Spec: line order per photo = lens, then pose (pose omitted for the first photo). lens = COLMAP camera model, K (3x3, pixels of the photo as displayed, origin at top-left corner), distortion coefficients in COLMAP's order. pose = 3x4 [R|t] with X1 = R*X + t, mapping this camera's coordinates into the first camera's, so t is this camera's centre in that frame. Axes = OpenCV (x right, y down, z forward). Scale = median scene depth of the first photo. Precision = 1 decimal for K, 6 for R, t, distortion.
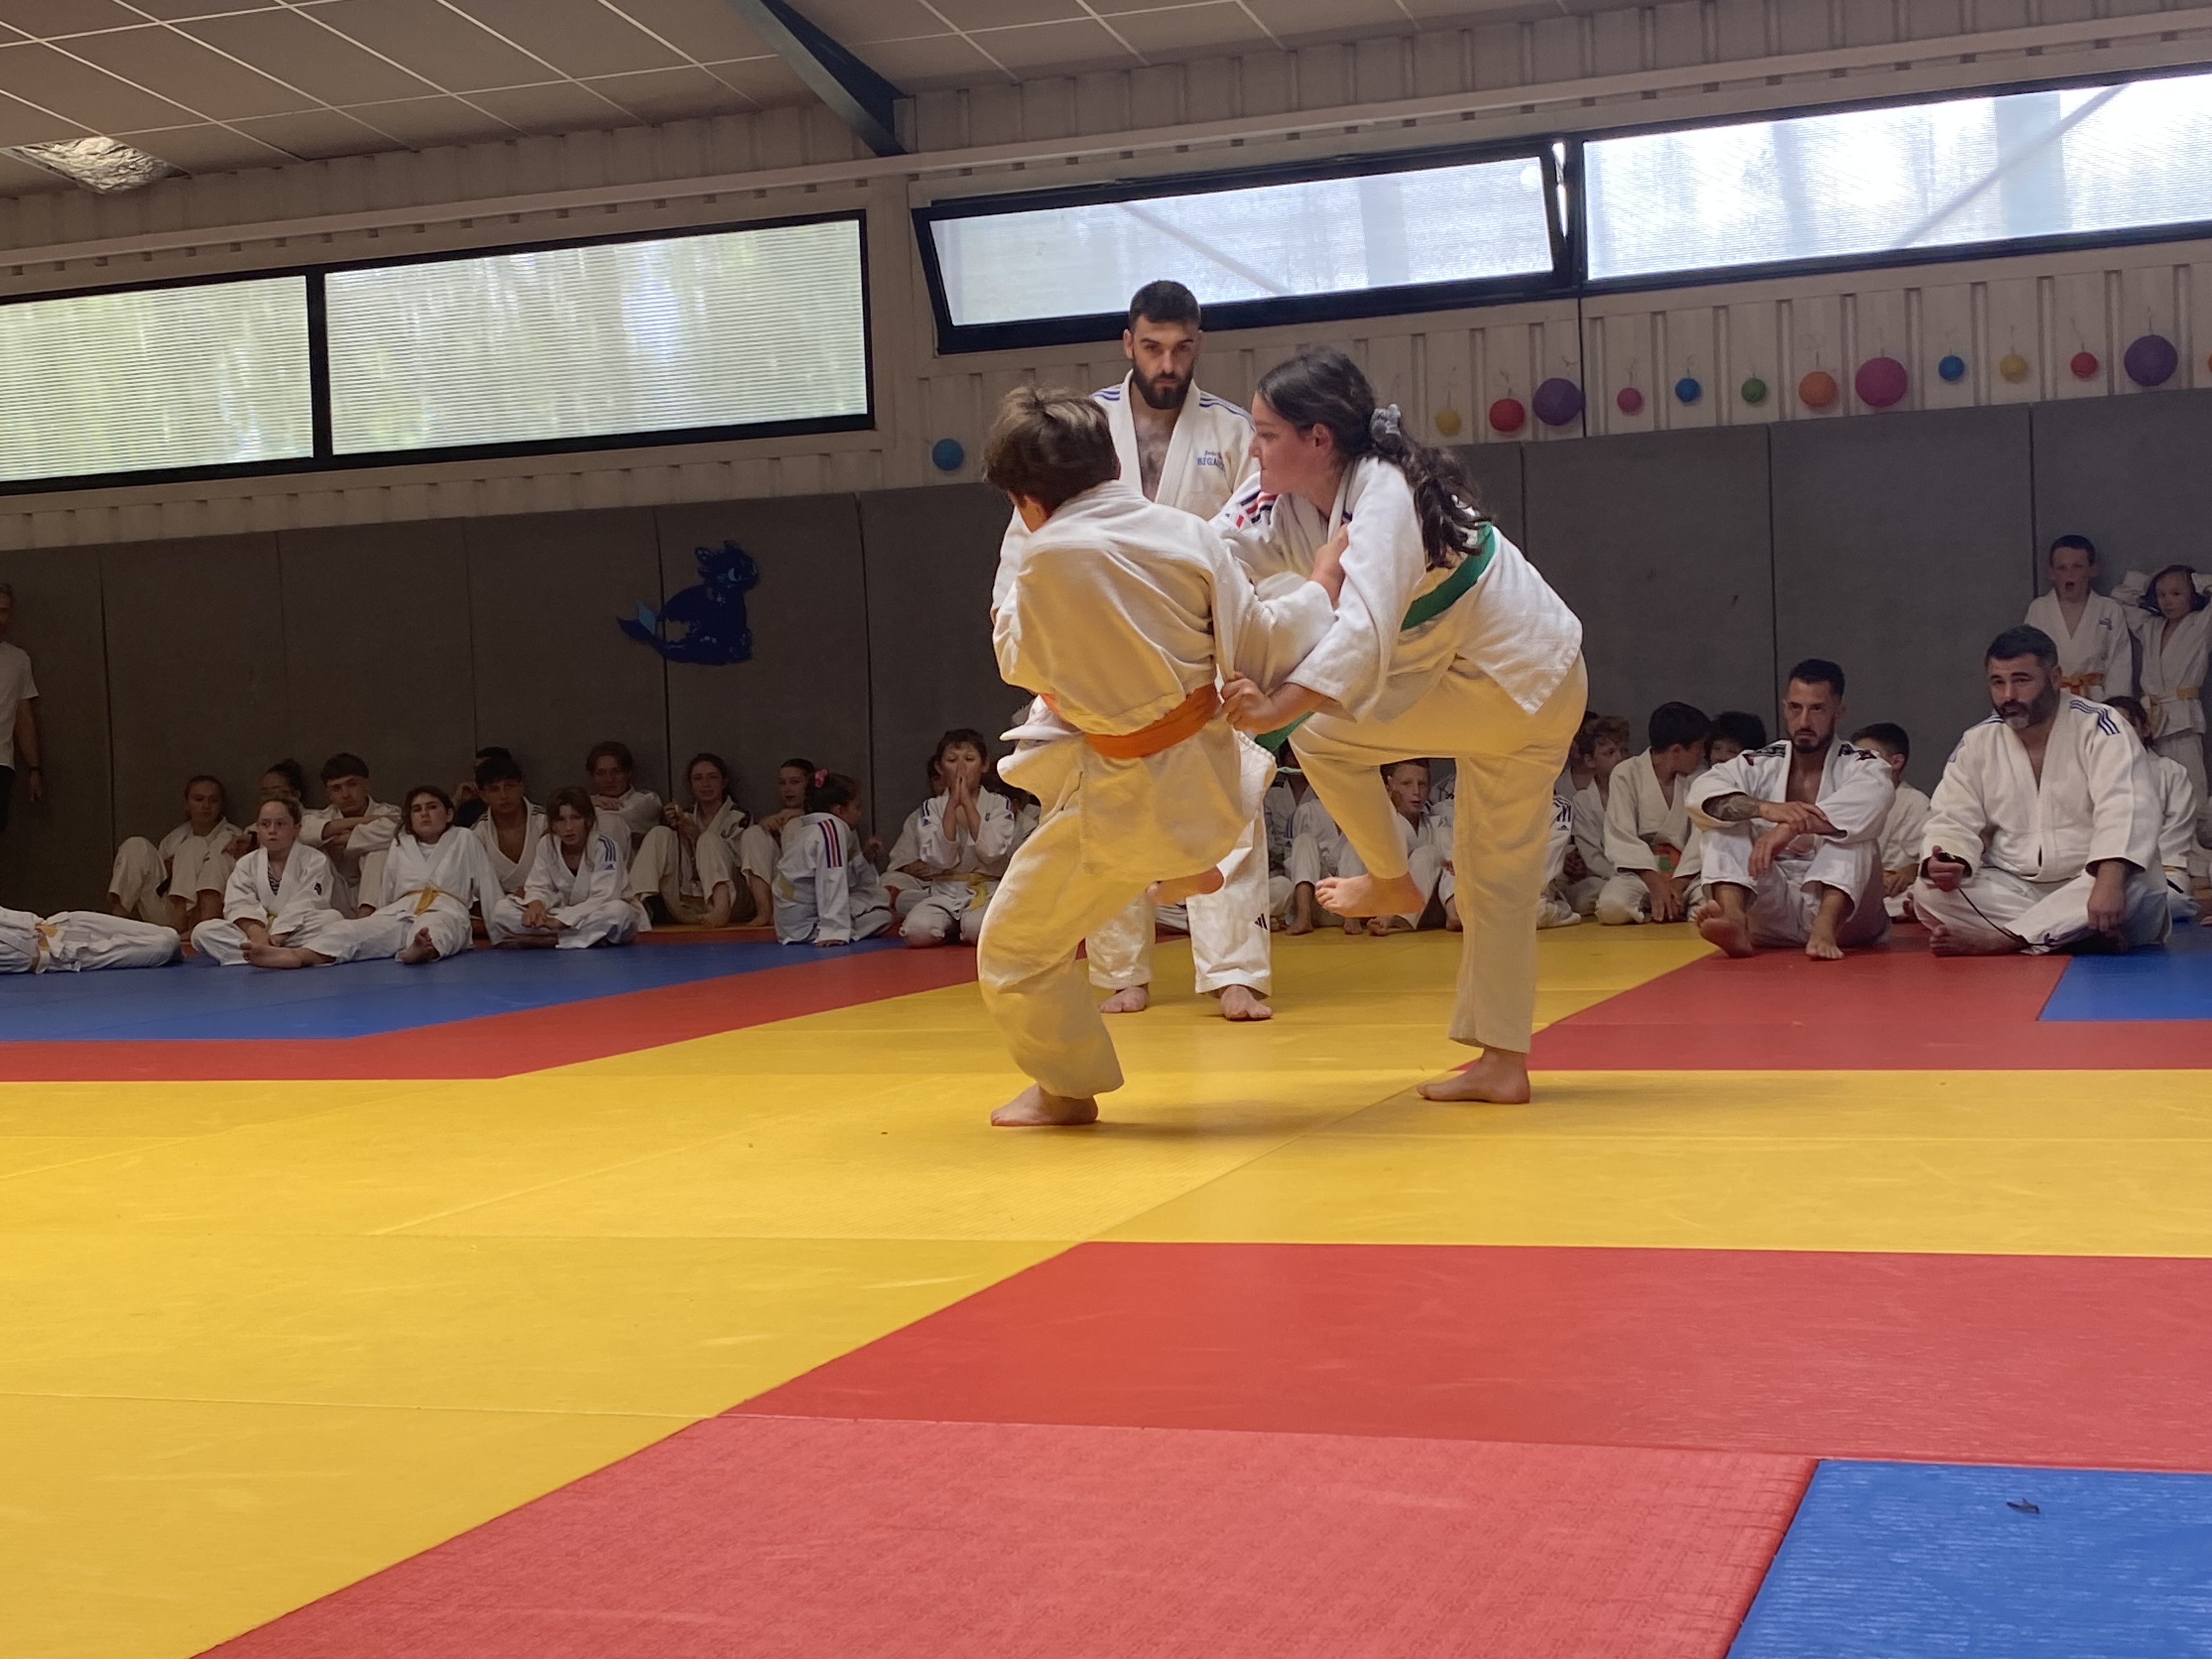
lens RADIAL K [[3084.2, 0, 1123.7], [0, 3084.2, 858.3], [0, 0, 1]] dist [0.032994, 0.000000]
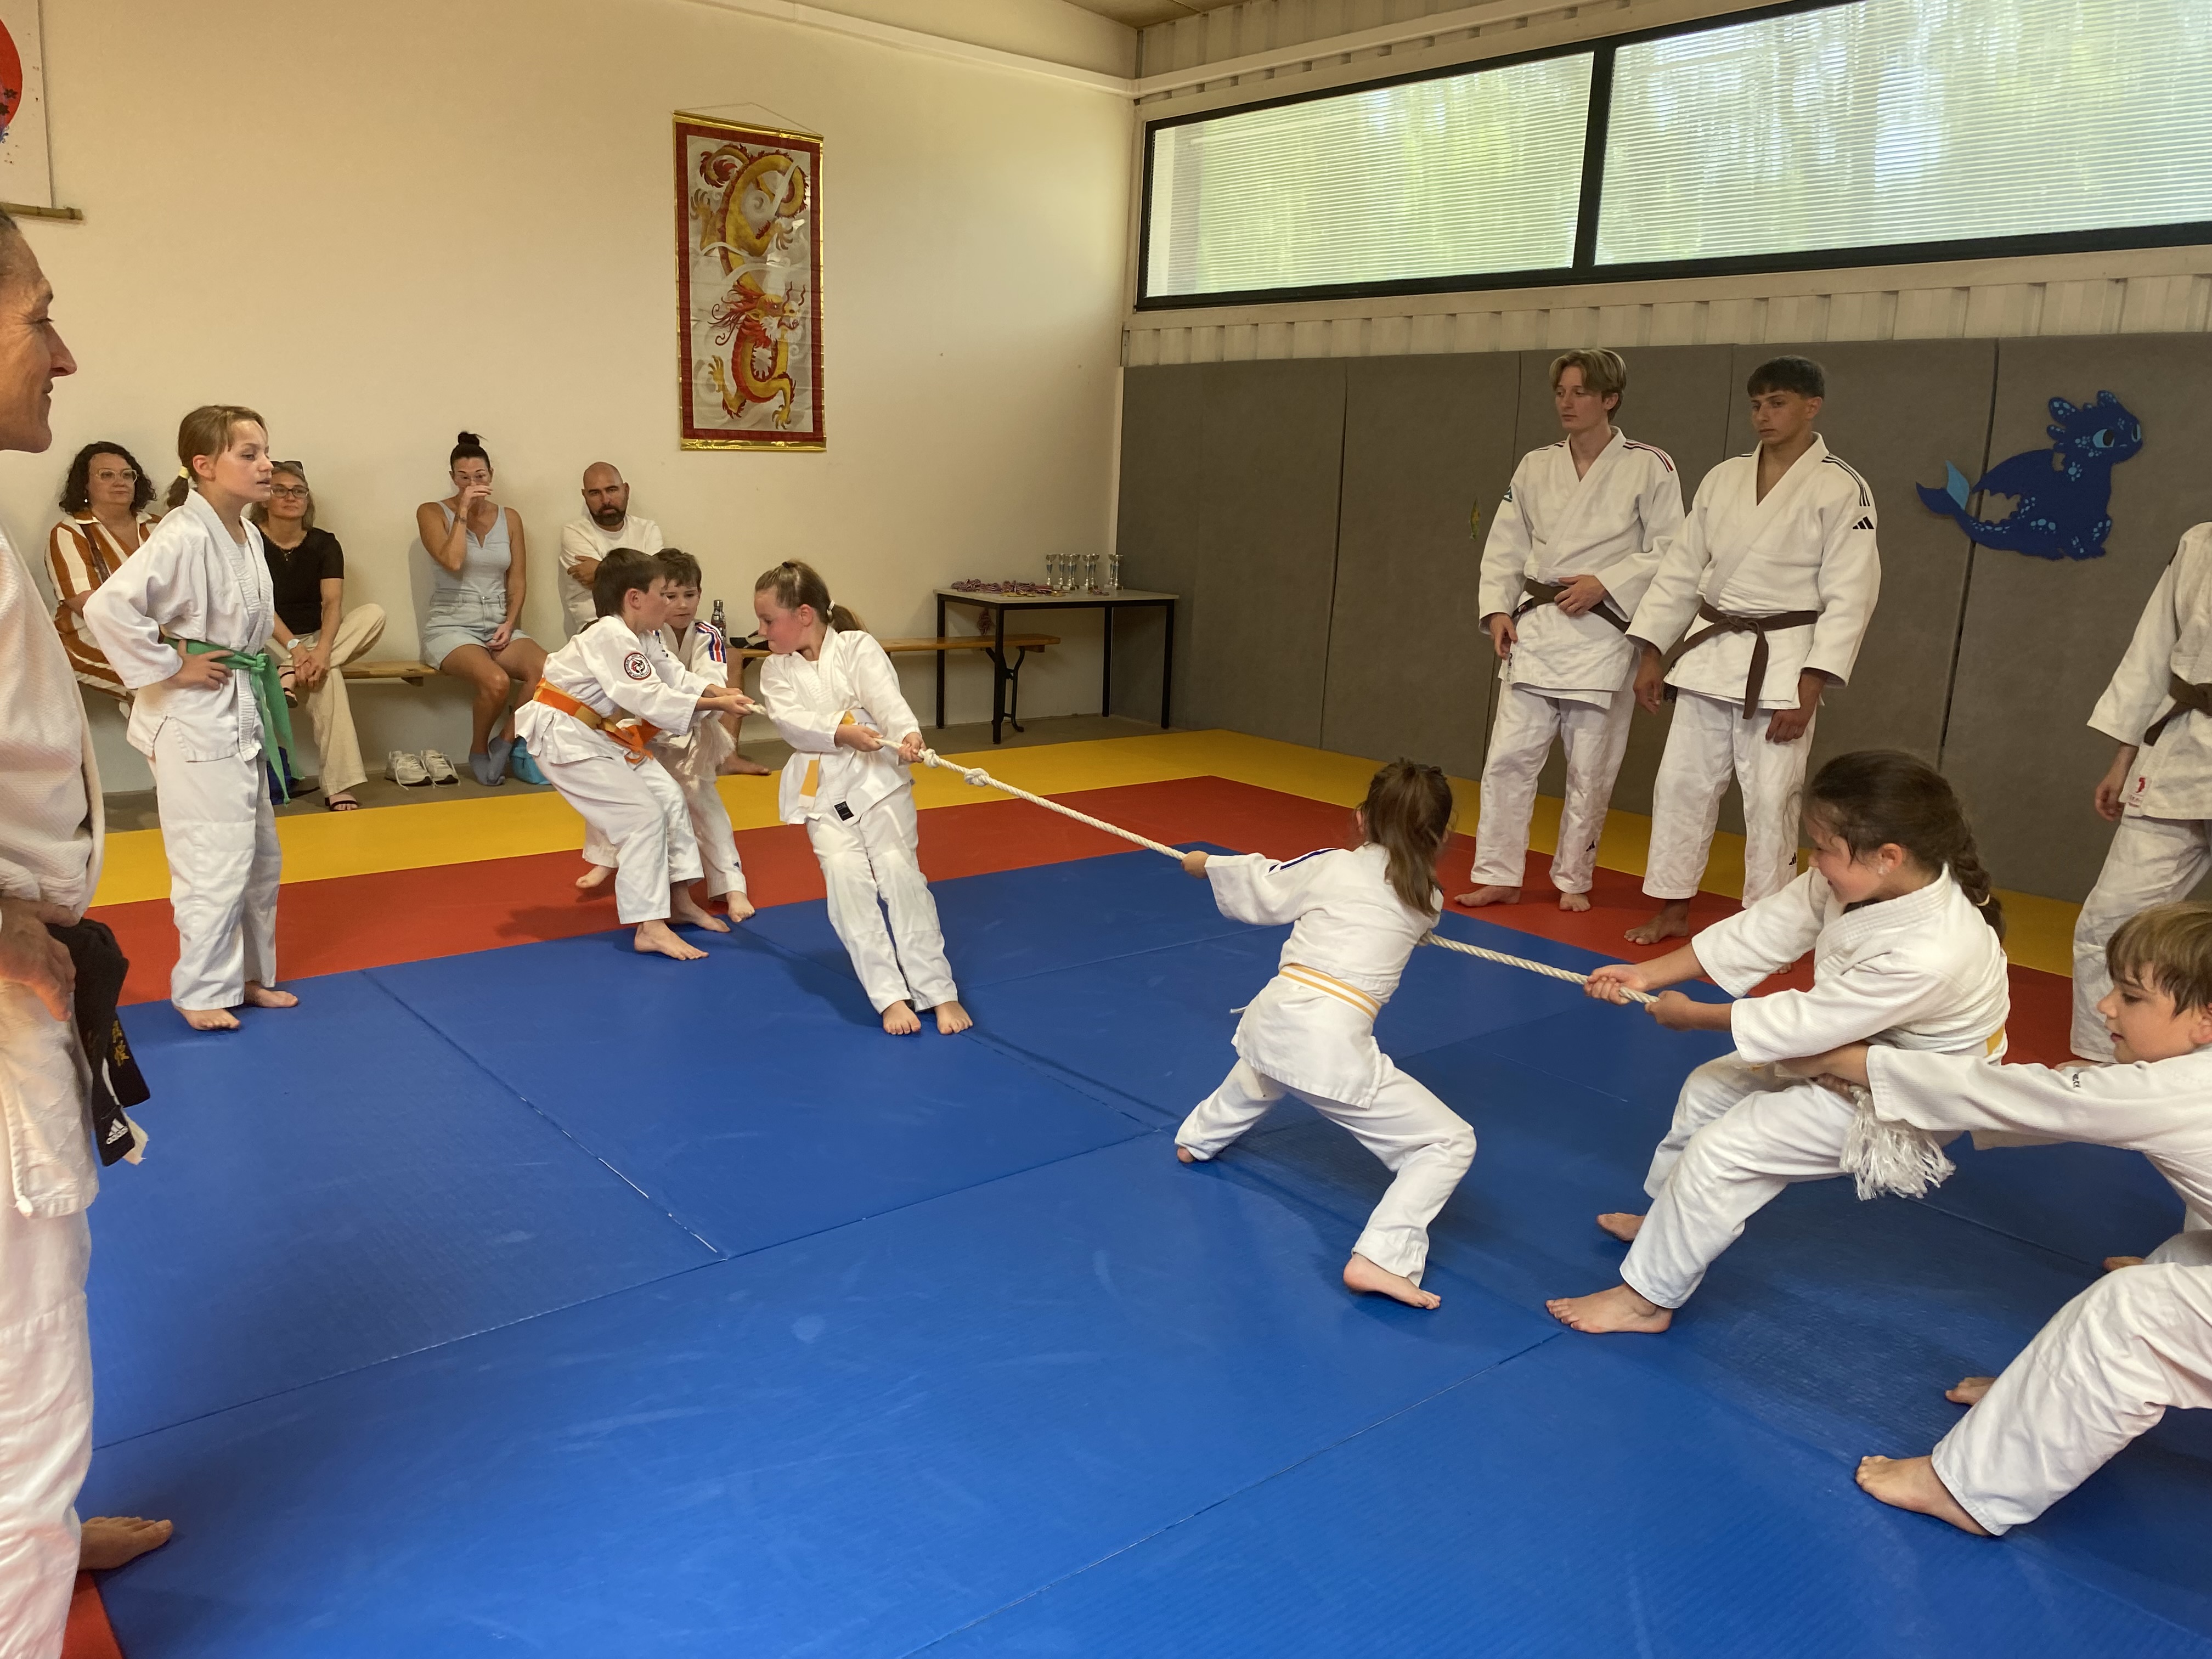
lens RADIAL K [[1670.5, 0, 1077.9], [0, 1670.5, 836.2], [0, 0, 1]] dist [0.015666, -0.020060]
pose [[0.846707, 0.183974, -0.499241, -0.133298], [-0.081470, 0.972081, 0.220046, -0.077782], [0.525786, -0.145641, 0.838056, 0.594778]]
